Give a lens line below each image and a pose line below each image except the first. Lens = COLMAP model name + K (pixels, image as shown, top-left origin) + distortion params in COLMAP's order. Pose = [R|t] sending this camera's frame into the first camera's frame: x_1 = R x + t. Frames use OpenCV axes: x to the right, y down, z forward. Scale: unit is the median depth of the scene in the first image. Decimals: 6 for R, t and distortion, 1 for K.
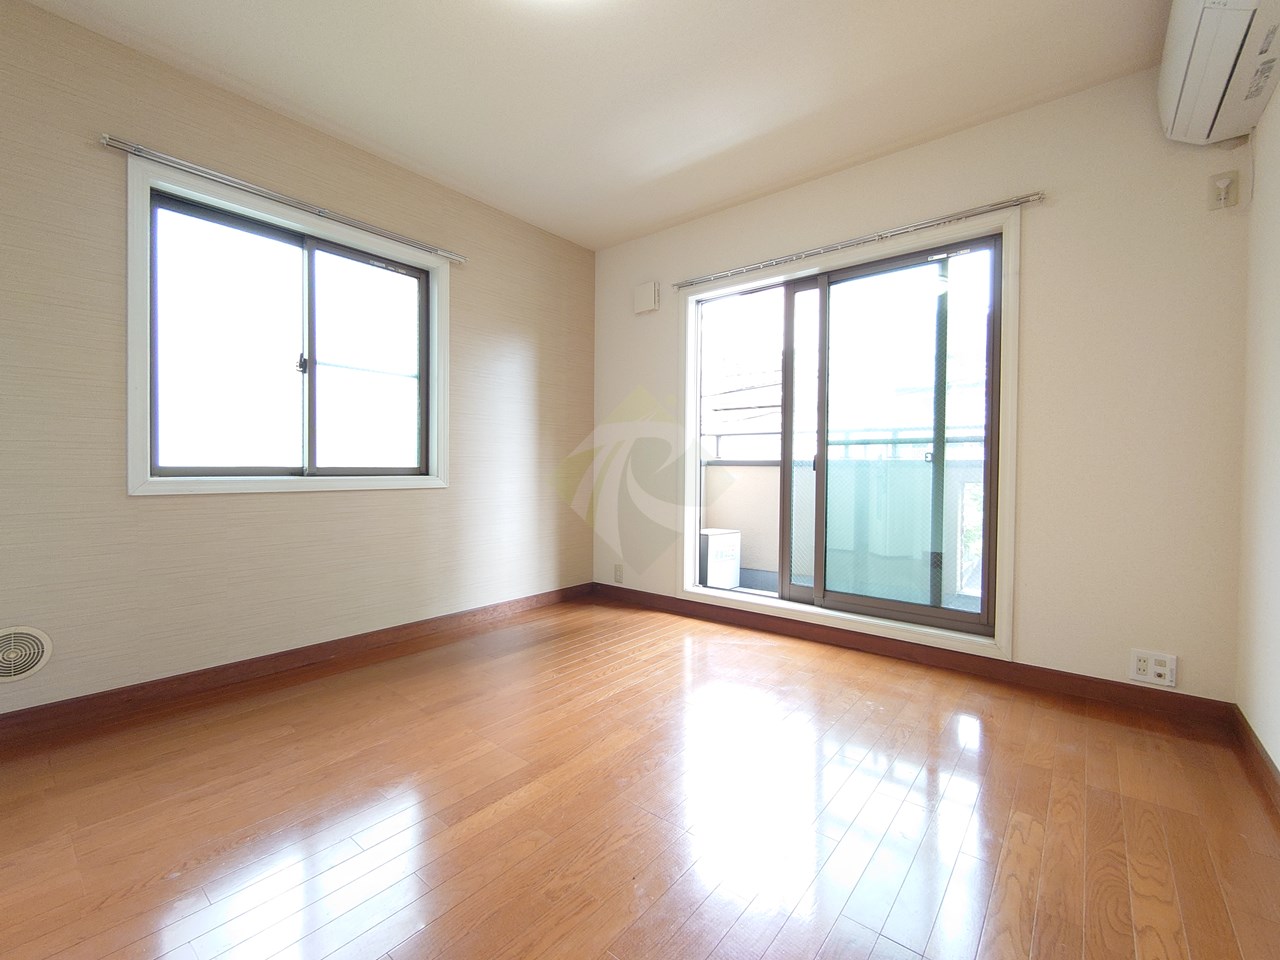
lens RADIAL K [[548.5, 0, 645.2], [0, 548.5, 479.5], [0, 0, 1]] dist [0.000913, -0.002746]
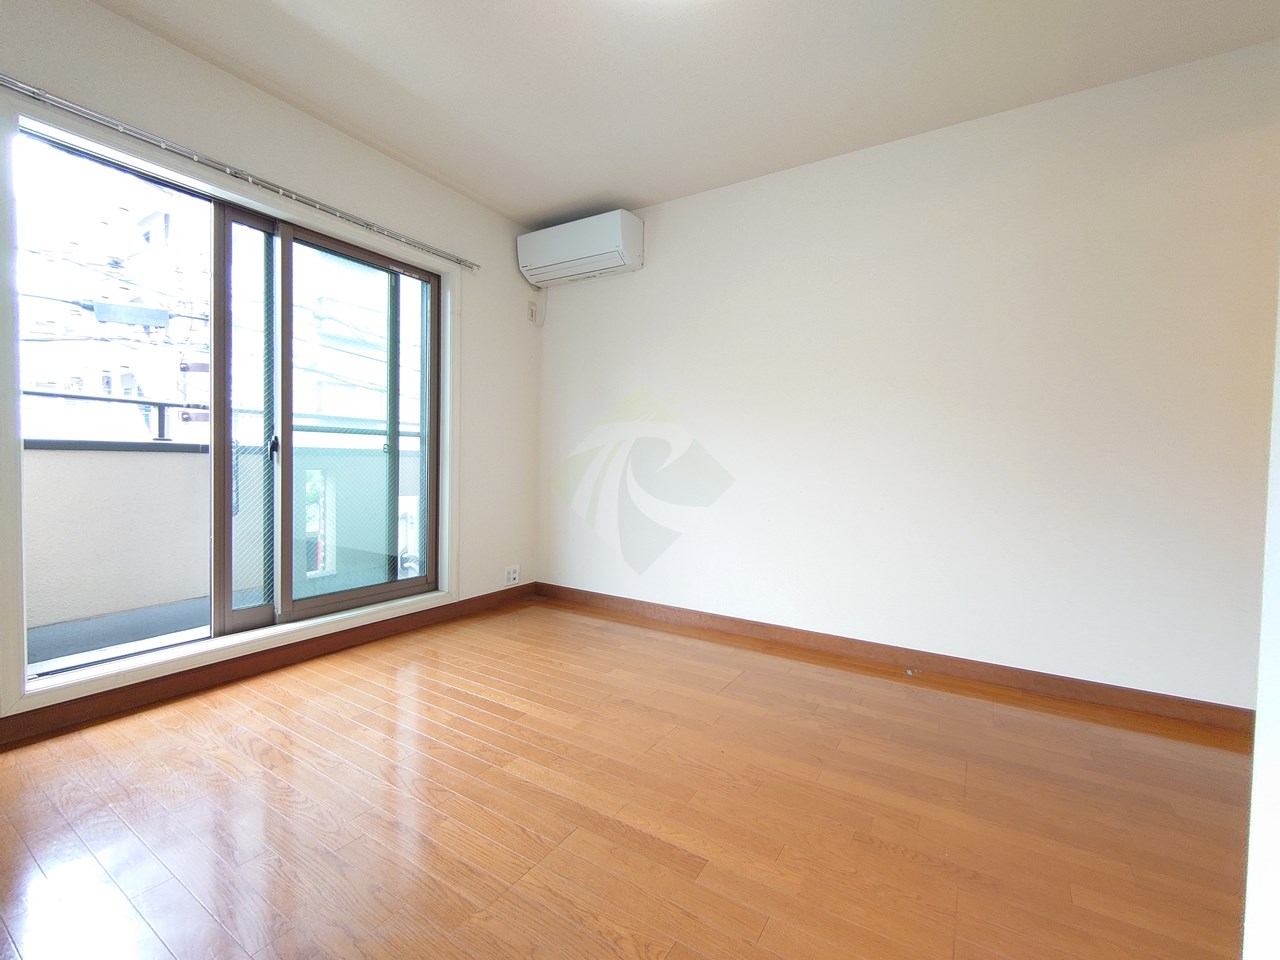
lens RADIAL K [[545.6, 0, 640.0], [0, 545.6, 480.0], [0, 0, 1]] dist [-0.002049, -0.000448]
pose [[-0.116155, -0.042559, 0.992319, -0.627171], [0.001863, 0.999070, 0.043067, -0.023226], [-0.993229, 0.006851, -0.115968, 0.621082]]
